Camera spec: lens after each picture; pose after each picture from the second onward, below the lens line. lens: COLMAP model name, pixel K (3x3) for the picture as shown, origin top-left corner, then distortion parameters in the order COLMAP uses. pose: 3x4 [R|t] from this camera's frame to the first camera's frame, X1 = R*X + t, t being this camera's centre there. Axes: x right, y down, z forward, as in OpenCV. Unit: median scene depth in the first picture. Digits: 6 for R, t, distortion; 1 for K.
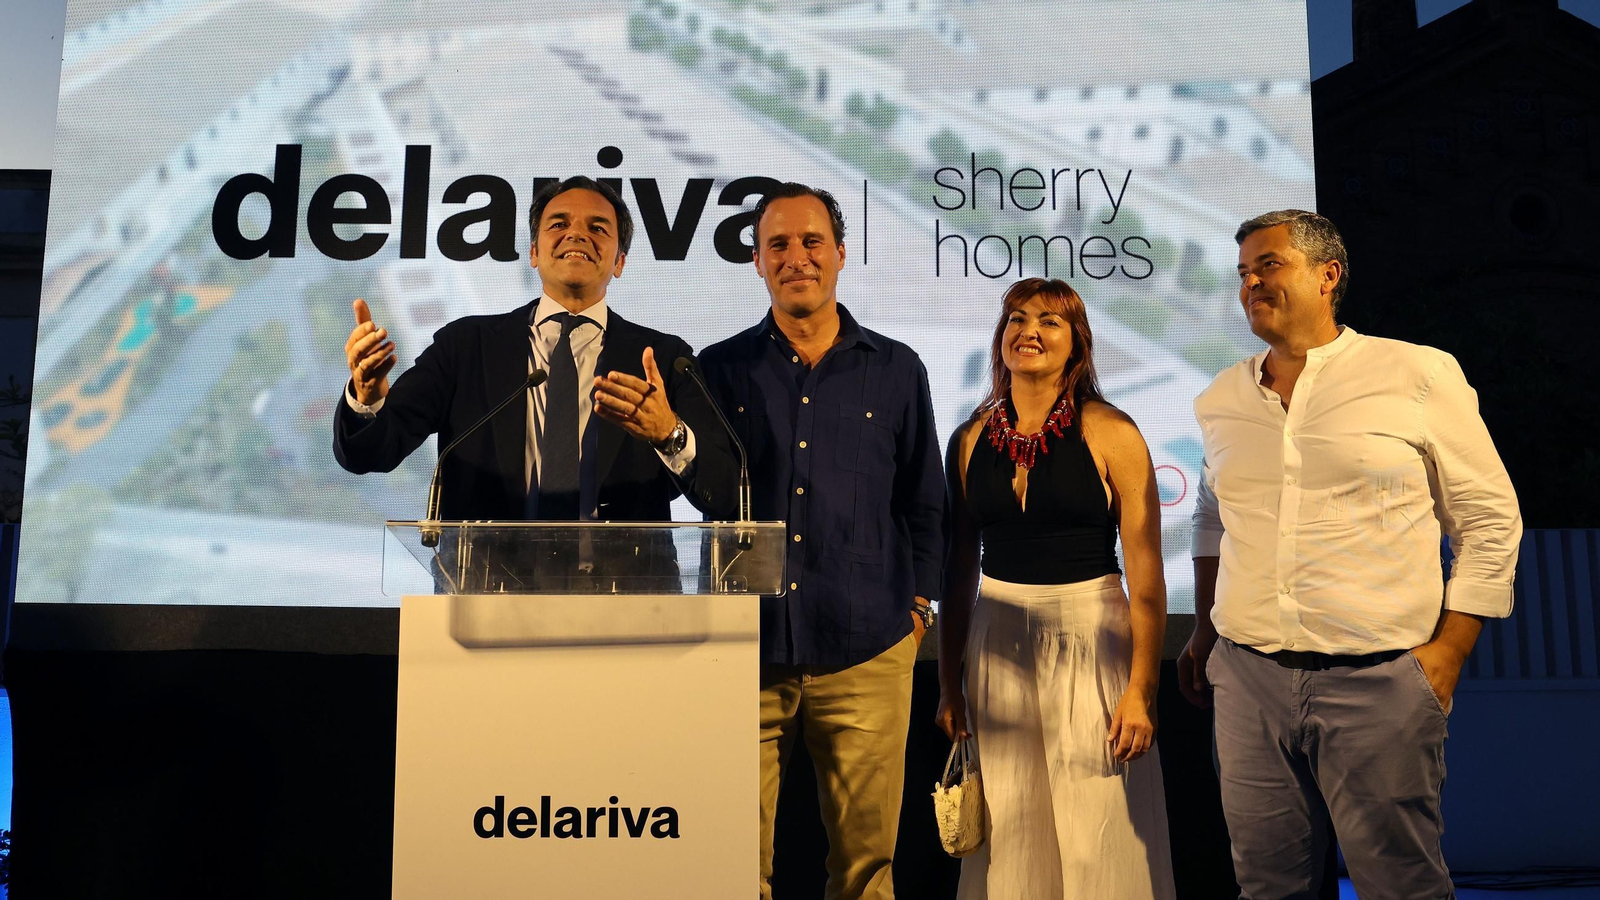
lens RADIAL K [[1338.1, 0, 791.5], [0, 1338.1, 374.0], [0, 0, 1]] dist [-0.059430, 0.080377]
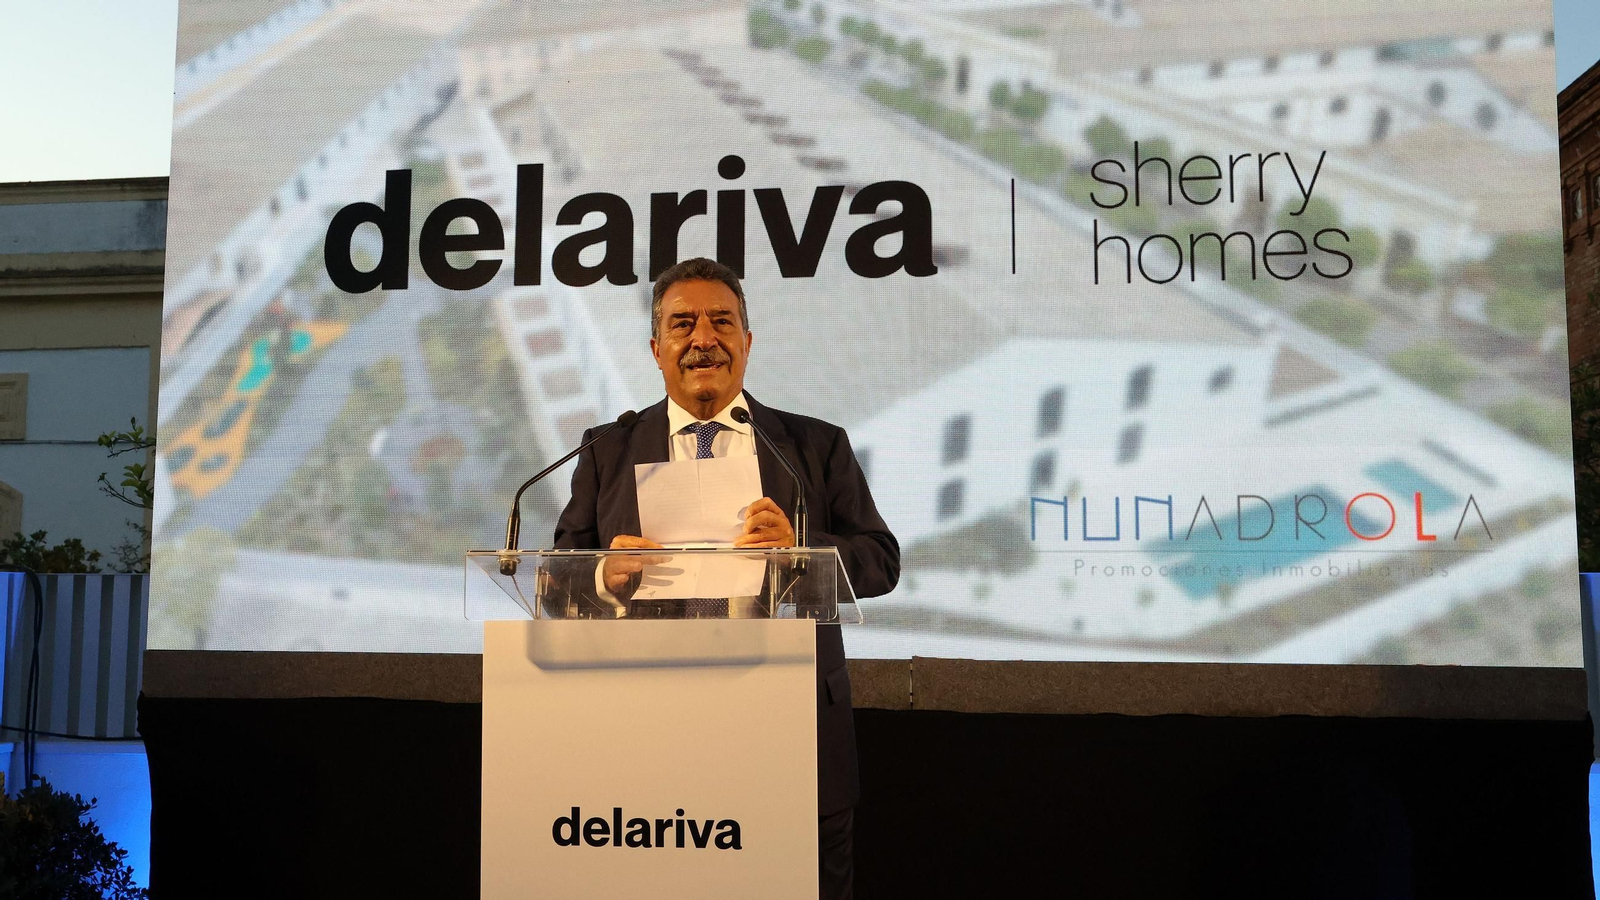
lens RADIAL K [[1709.2, 0, 741.3], [0, 1709.2, 421.9], [0, 0, 1]] dist [-0.001661, 0.054379]
pose [[0.981936, -0.022398, -0.187884, 0.088534], [0.025651, 0.999560, 0.014901, -0.004402], [0.187468, -0.019451, 0.982078, -0.160031]]
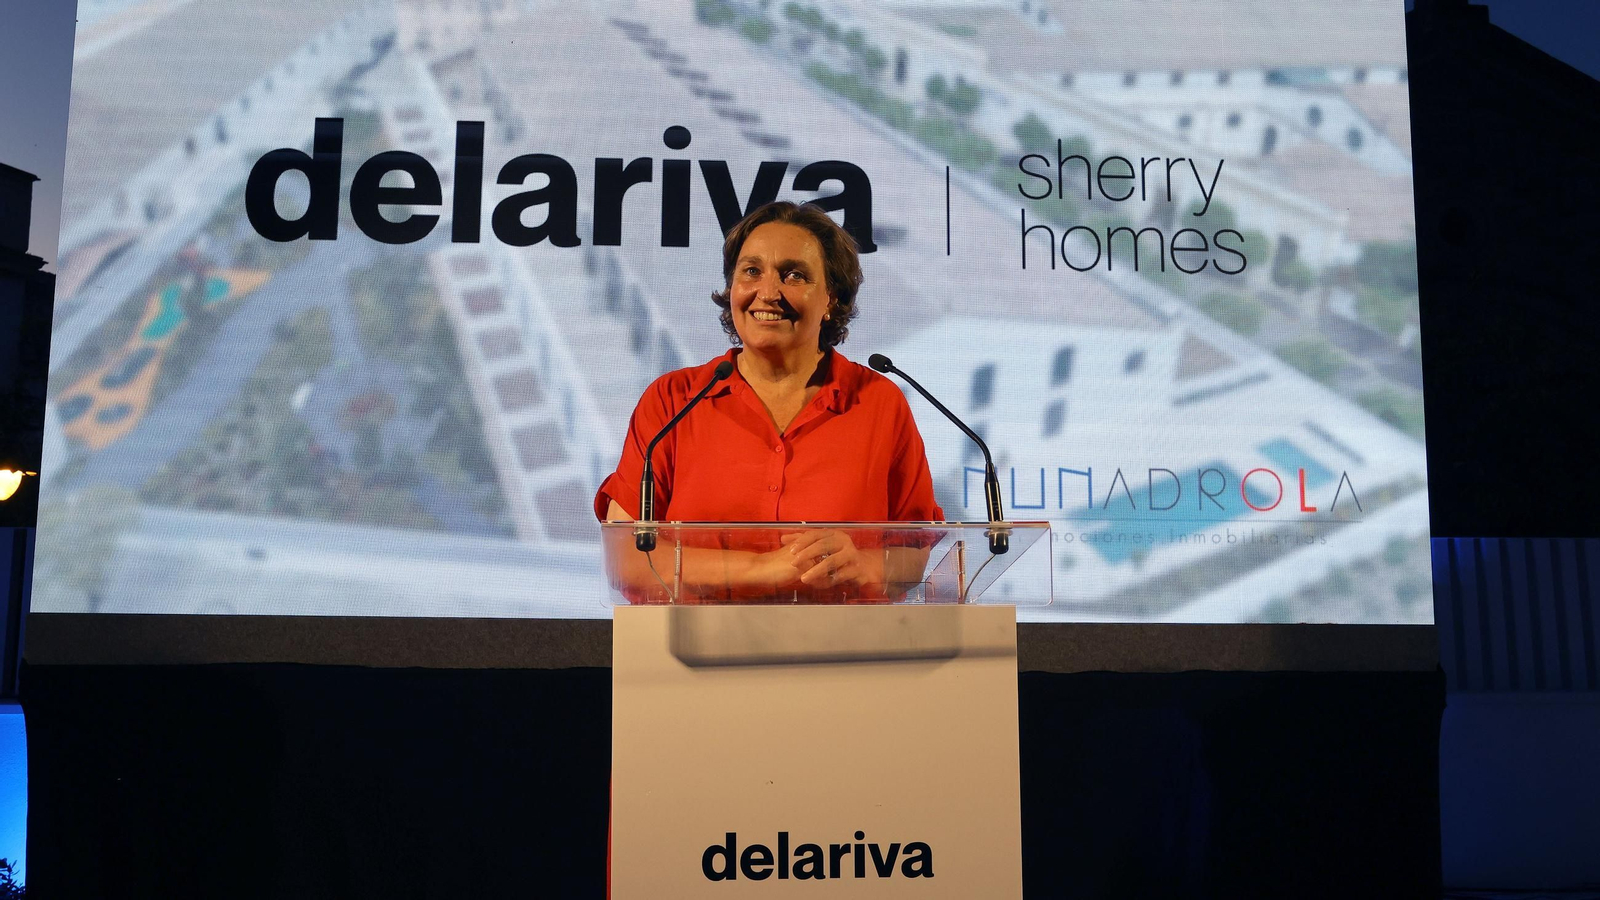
lens RADIAL K [[1333.2, 0, 750.5], [0, 1333.2, 398.4], [0, 0, 1]] dist [-0.045900, 0.086183]
pose [[0.999061, 0.007171, 0.042737, -0.123799], [-0.007677, 0.999902, 0.011677, 0.009594], [-0.042649, -0.011994, 0.999018, 0.061388]]
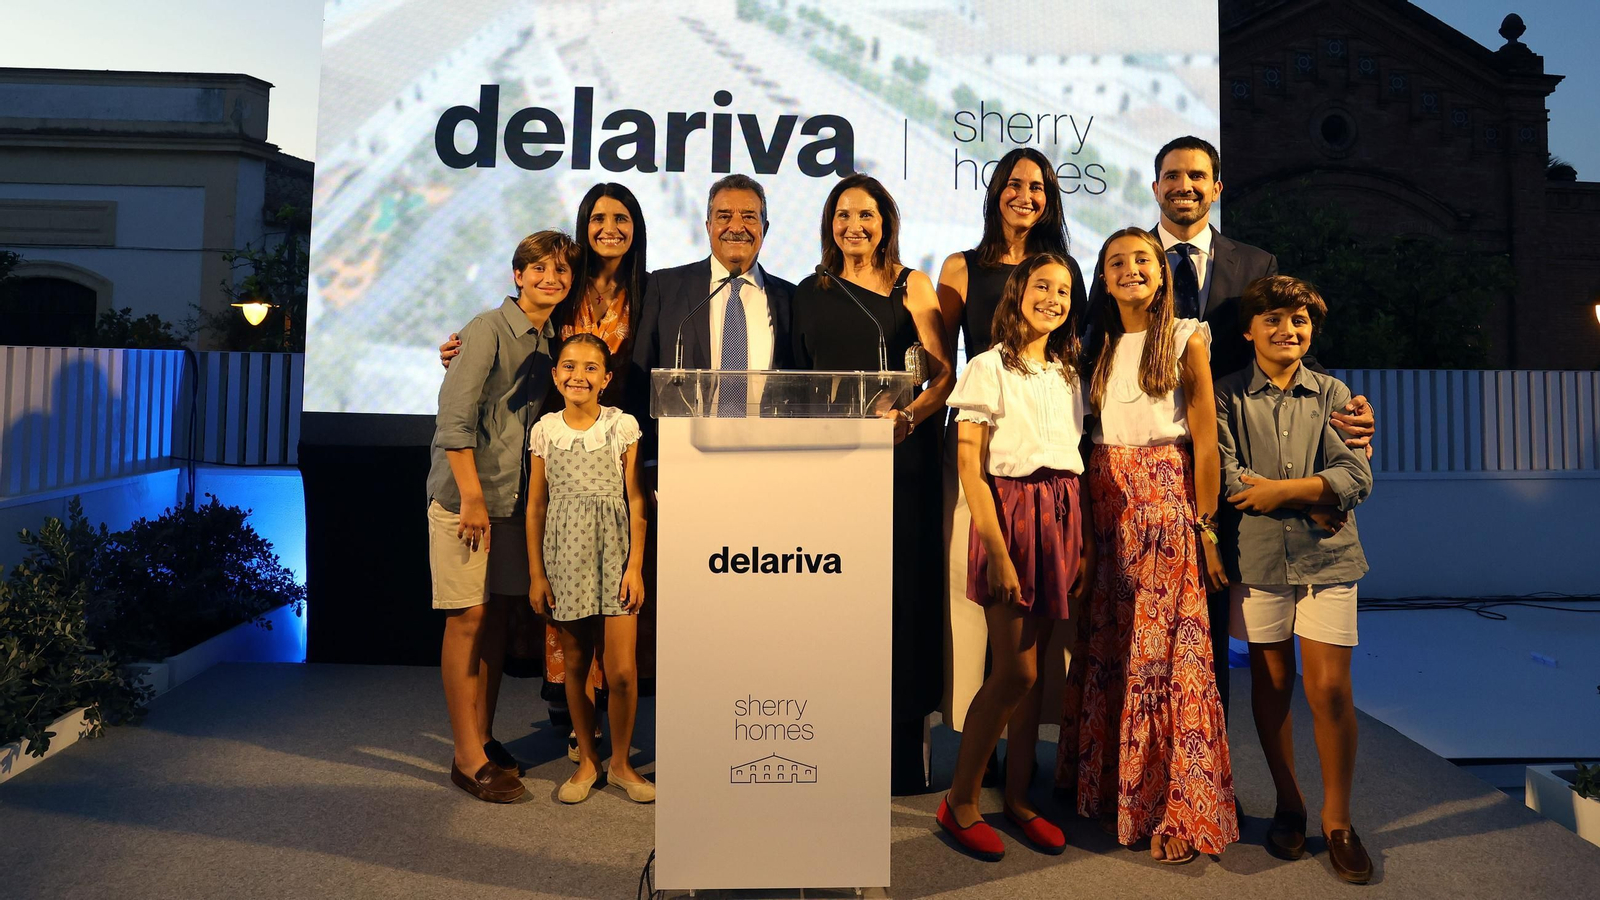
lens RADIAL K [[1028.9, 0, 801.3], [0, 1028.9, 316.6], [0, 0, 1]] dist [-0.090872, 0.071429]
pose [[0.999310, 0.013873, 0.034444, -0.088576], [-0.016579, 0.996692, 0.079566, -0.022359], [-0.033226, -0.080082, 0.996234, -0.083253]]
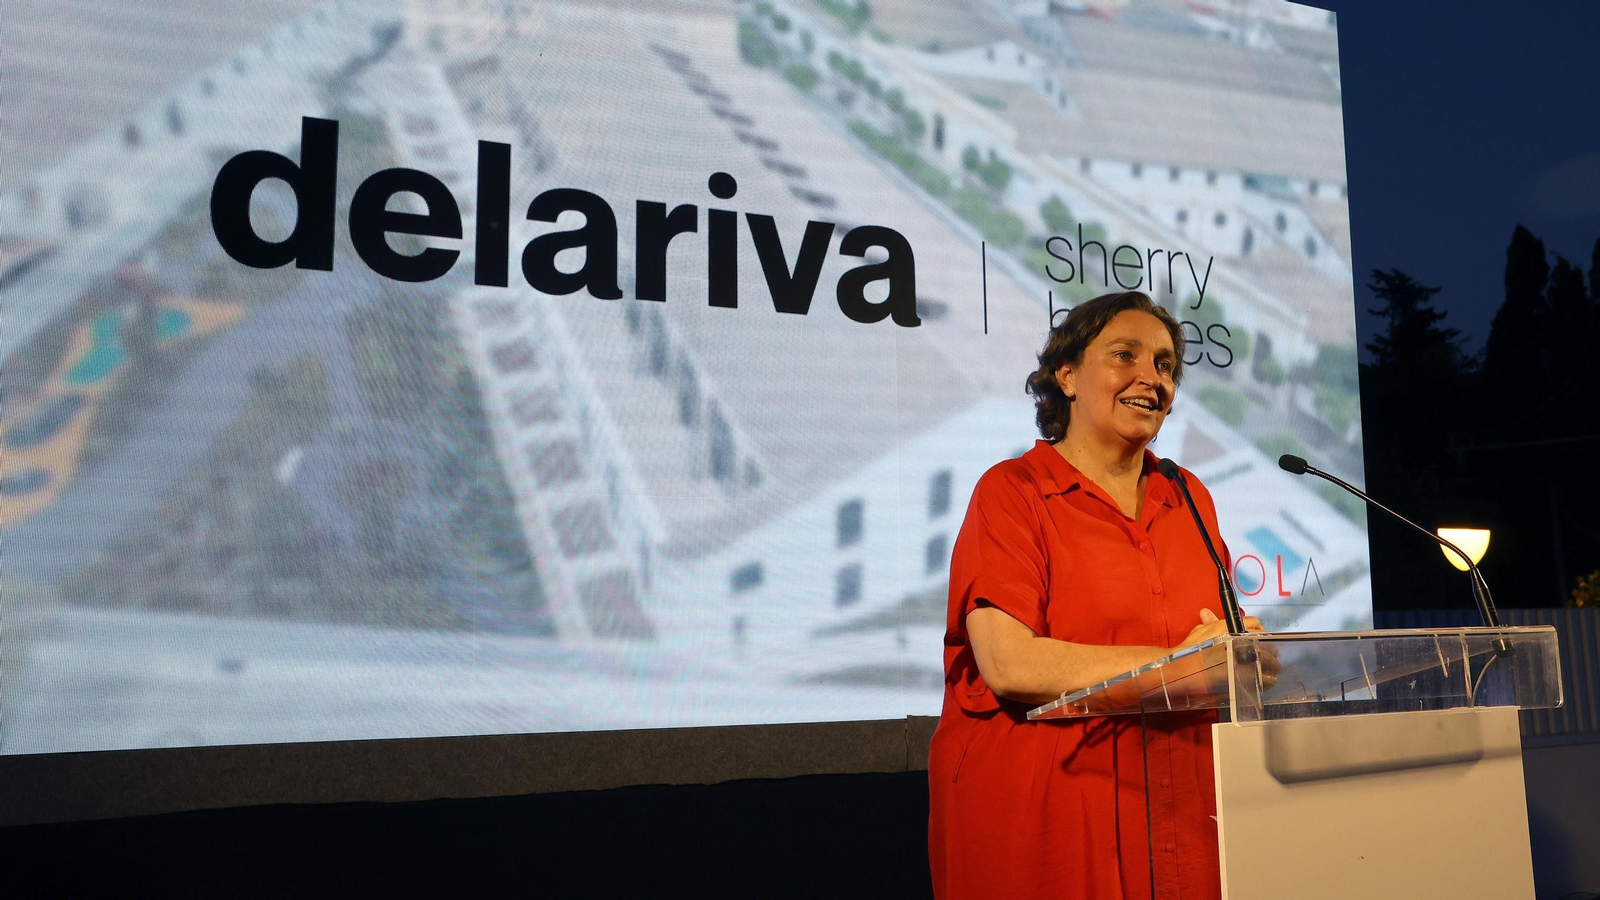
lens RADIAL K [[1440.4, 0, 816.1], [0, 1440.4, 426.7], [0, 0, 1]] dist [-0.006528, 0.020239]
pose [[0.905913, 0.041702, 0.421406, -0.461534], [-0.037555, 0.999130, -0.018141, 0.003974], [-0.421796, 0.000609, 0.906691, 0.151654]]
